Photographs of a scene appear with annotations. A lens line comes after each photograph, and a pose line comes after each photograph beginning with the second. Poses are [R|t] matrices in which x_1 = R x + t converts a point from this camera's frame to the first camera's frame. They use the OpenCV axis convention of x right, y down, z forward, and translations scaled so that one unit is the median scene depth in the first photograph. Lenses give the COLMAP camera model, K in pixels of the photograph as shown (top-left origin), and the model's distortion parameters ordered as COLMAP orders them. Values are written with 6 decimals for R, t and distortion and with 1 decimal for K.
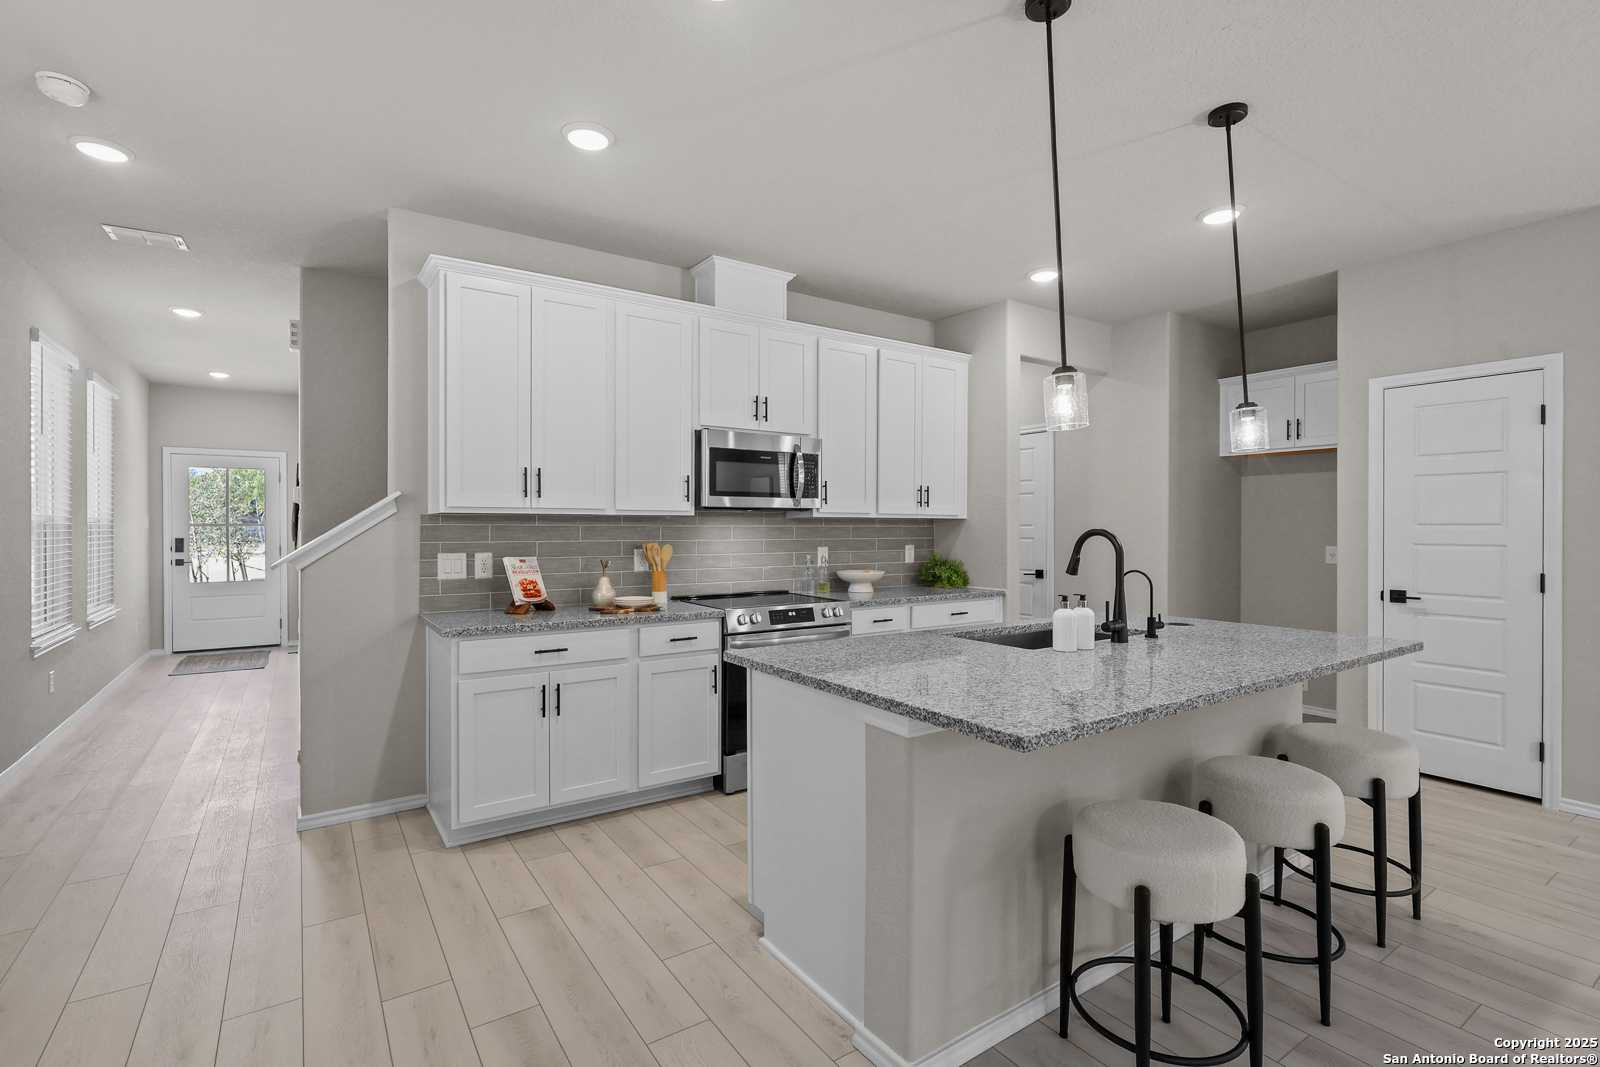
lens RADIAL K [[736.7, 0, 795.9], [0, 736.7, 542.1], [0, 0, 1]] dist [-0.005334, 0.002492]
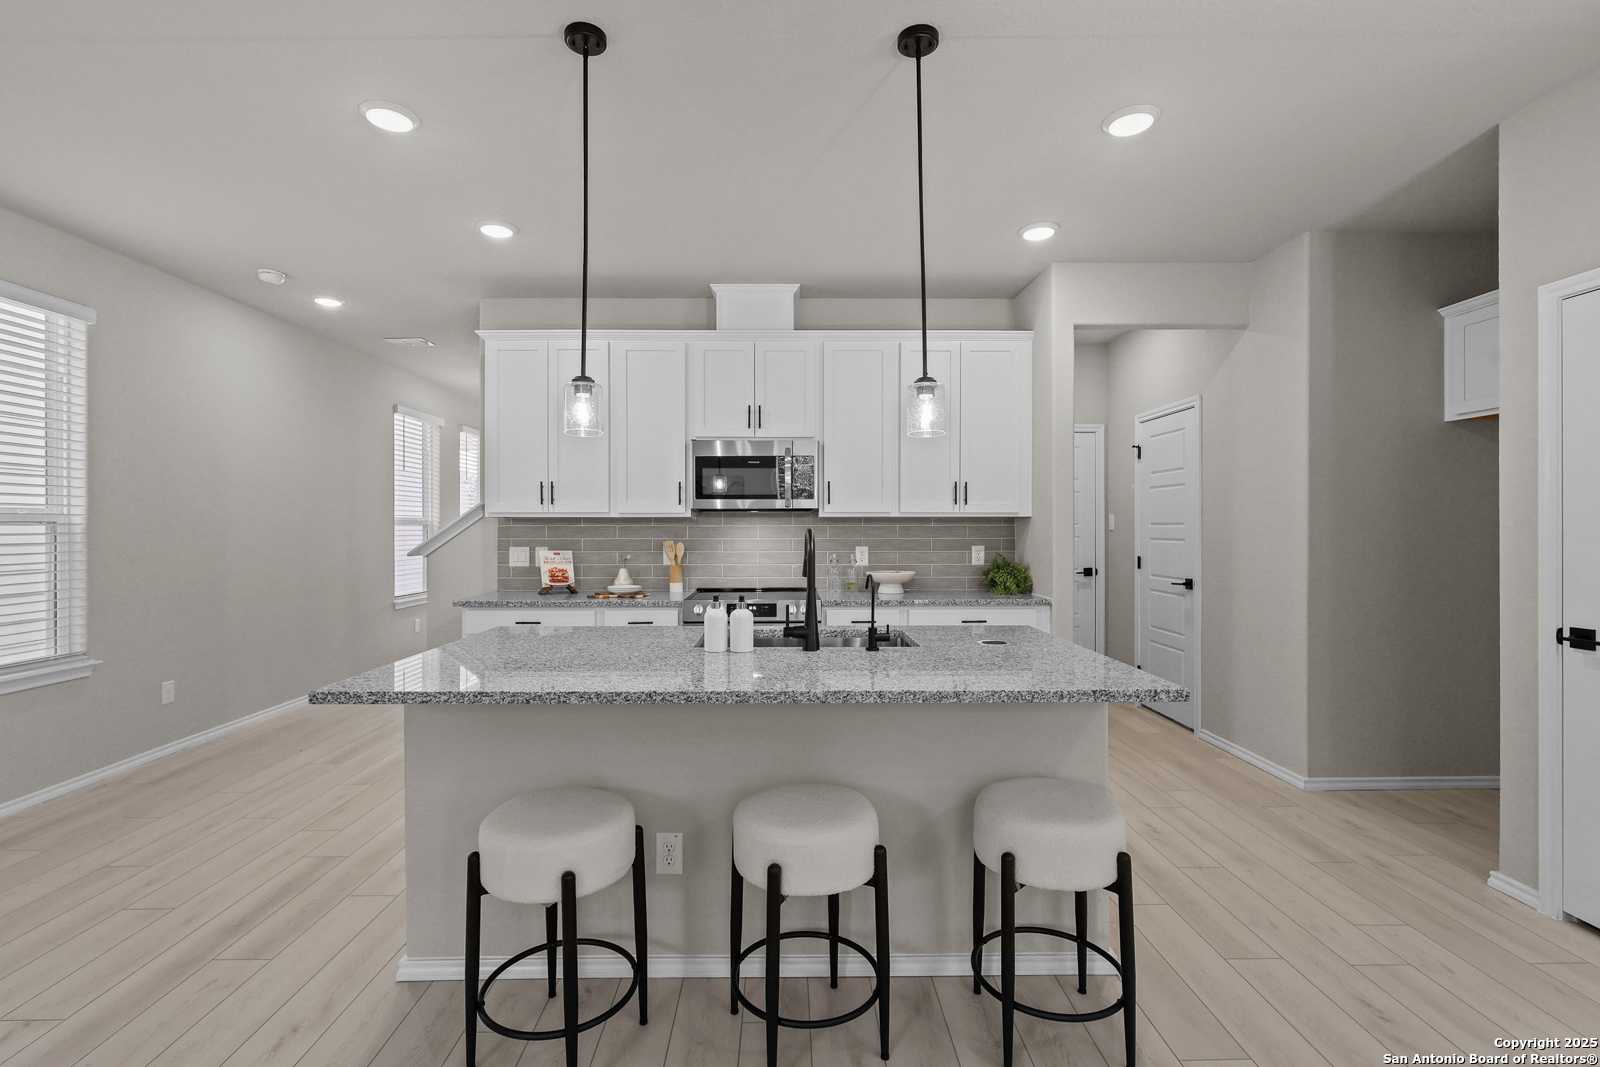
lens RADIAL K [[736.7, 0, 793.4], [0, 736.7, 529.9], [0, 0, 1]] dist [-0.005334, 0.002492]
pose [[0.833574, -0.000609, -0.552407, 0.603875], [-0.008358, 0.999871, -0.013715, -0.001738], [0.552344, 0.016050, 0.833462, 0.138862]]
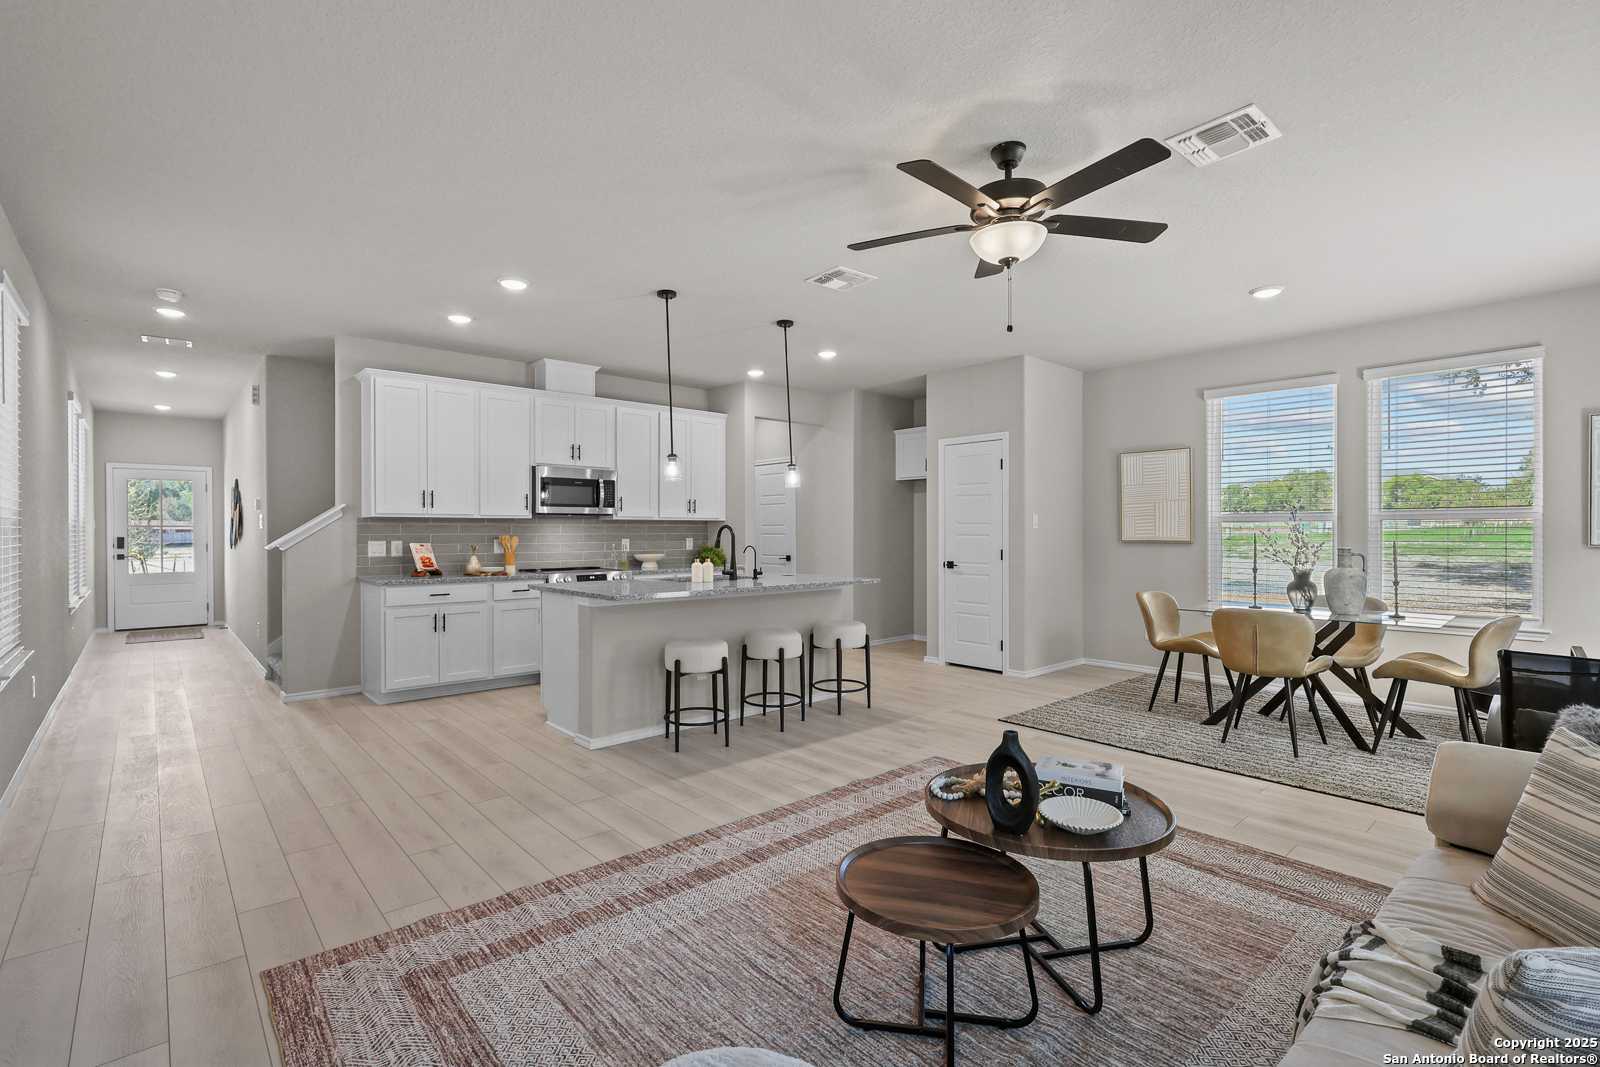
lens RADIAL K [[736.7, 0, 794.5], [0, 736.7, 542.6], [0, 0, 1]] dist [-0.005334, 0.002492]
pose [[0.991788, -0.004421, 0.127815, 0.224704], [0.004915, 0.999982, -0.003544, 0.025347], [-0.127797, 0.004143, 0.991792, -0.674853]]
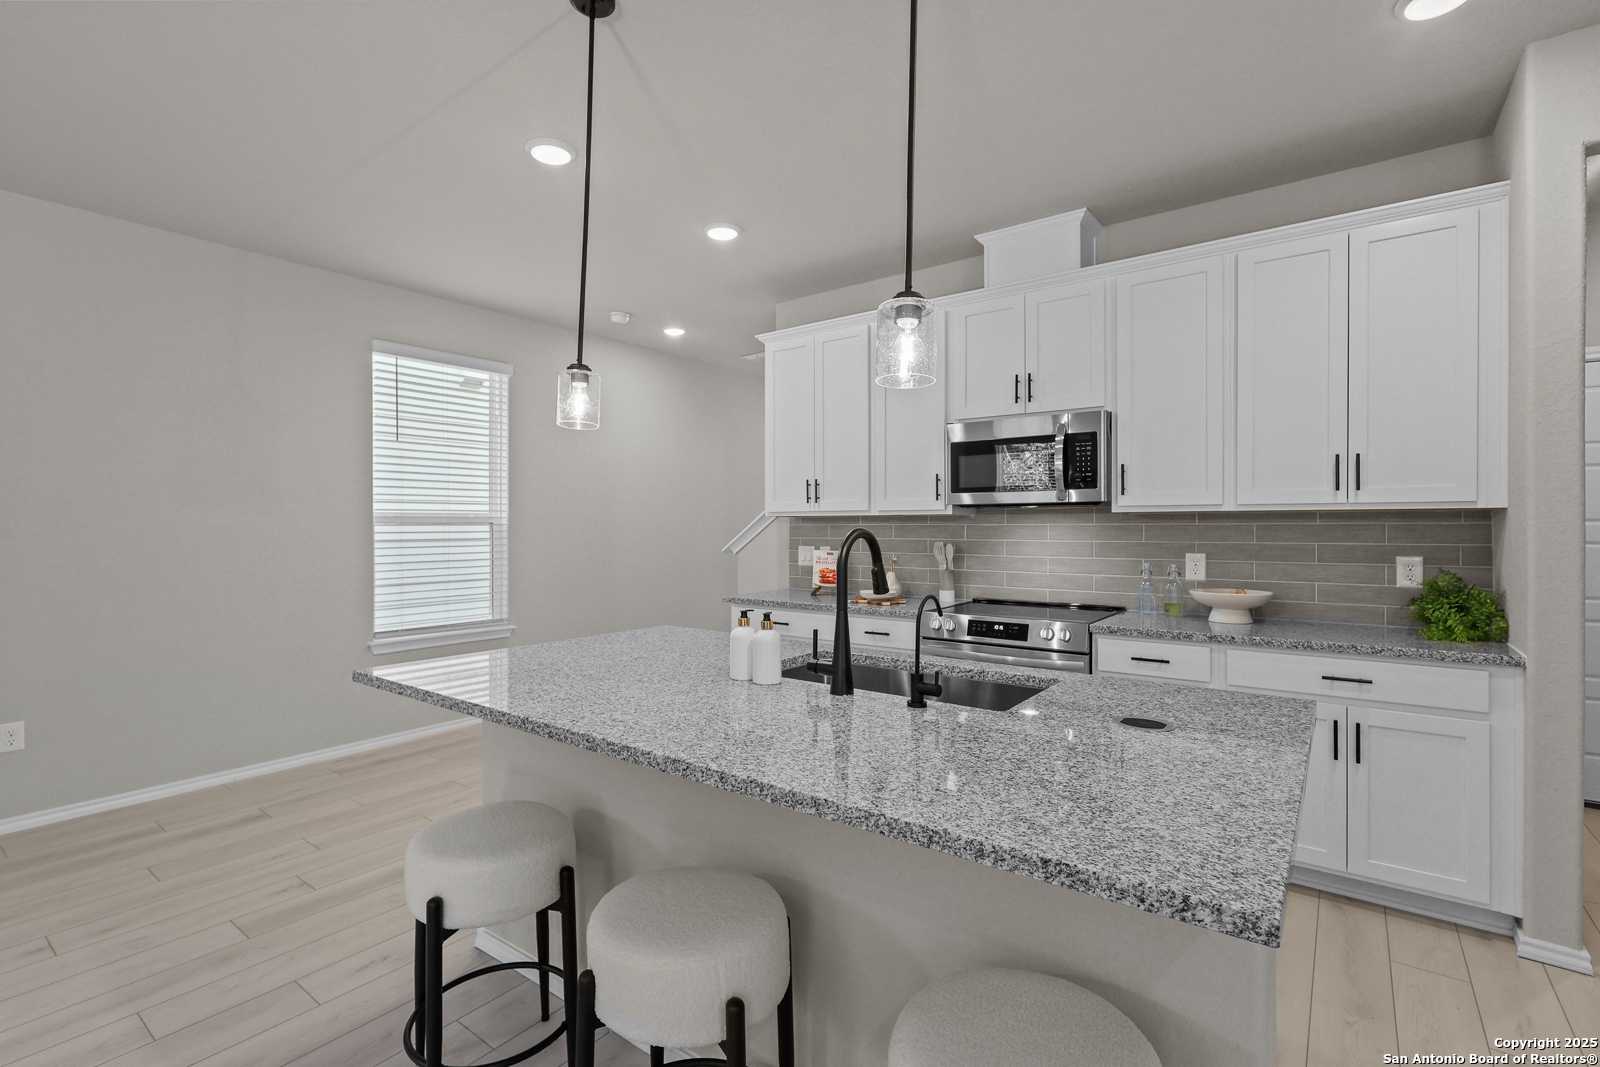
lens RADIAL K [[736.7, 0, 784.1], [0, 736.7, 534.5], [0, 0, 1]] dist [-0.005334, 0.002492]
pose [[0.313141, 0.007739, -0.949675, 0.694281], [-0.016262, 0.999864, 0.002785, -0.008380], [0.949567, 0.014571, 0.313224, 0.474467]]
